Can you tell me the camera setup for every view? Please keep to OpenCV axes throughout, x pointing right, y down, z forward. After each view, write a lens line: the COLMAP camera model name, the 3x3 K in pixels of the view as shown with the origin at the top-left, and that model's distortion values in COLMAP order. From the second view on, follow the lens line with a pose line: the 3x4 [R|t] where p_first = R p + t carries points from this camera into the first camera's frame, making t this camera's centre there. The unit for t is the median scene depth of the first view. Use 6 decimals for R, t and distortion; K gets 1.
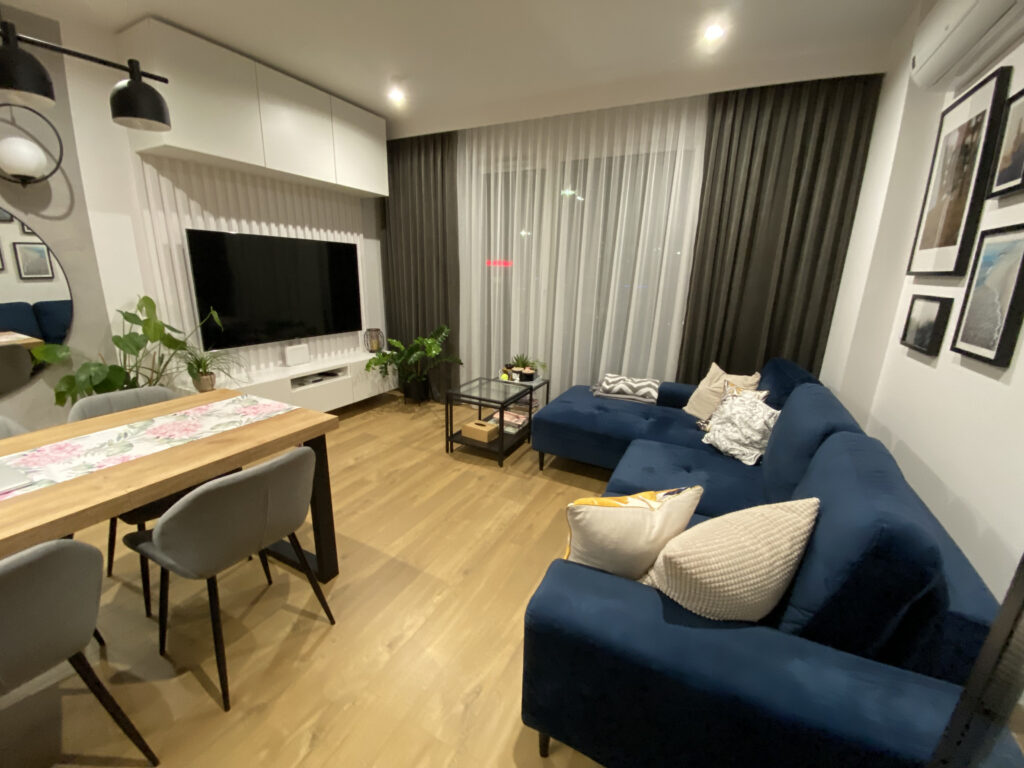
lens RADIAL K [[433.4, 0, 512.9], [0, 433.4, 346.2], [0, 0, 1]] dist [-0.001954, -0.000212]
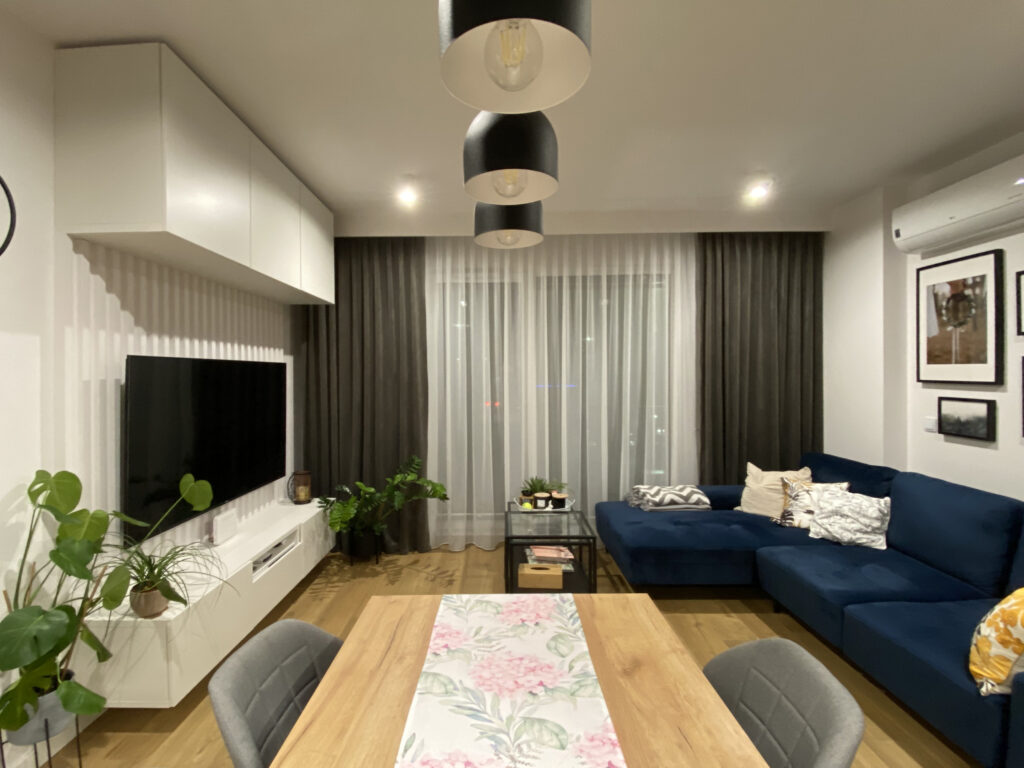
lens RADIAL K [[462.1, 0, 512.0], [0, 462.1, 384.0], [0, 0, 1]] dist [0.010370, -0.000091]
pose [[0.893783, -0.050090, 0.445694, -0.555331], [0.115022, 0.986108, -0.119838, -0.081617], [-0.433499, 0.158374, 0.887128, 0.158483]]
